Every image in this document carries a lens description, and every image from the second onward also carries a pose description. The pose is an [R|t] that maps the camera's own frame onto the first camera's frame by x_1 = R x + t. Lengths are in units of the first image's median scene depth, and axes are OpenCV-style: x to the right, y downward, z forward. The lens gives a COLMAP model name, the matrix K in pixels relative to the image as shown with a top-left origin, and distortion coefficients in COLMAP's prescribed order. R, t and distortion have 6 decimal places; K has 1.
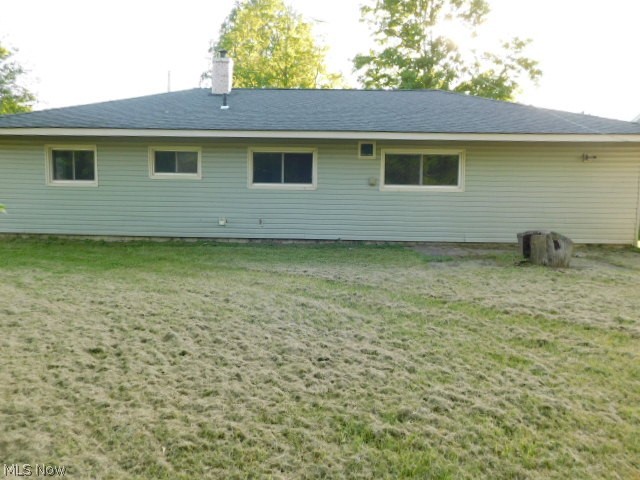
lens RADIAL K [[445.7, 0, 320.0], [0, 445.7, 240.0], [0, 0, 1]] dist [-0.003089, 0.086809]
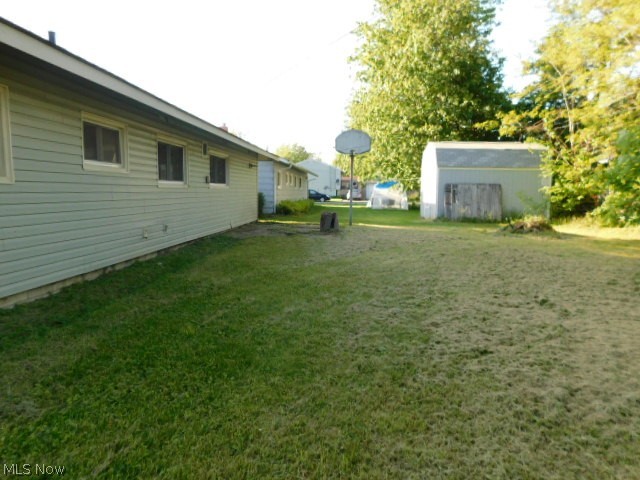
lens RADIAL K [[445.7, 0, 320.0], [0, 445.7, 240.0], [0, 0, 1]] dist [-0.003089, 0.086809]
pose [[0.041047, -0.124348, 0.991389, -0.917470], [0.074118, 0.989871, 0.121089, -0.095210], [-0.996404, 0.068509, 0.049848, 0.674300]]
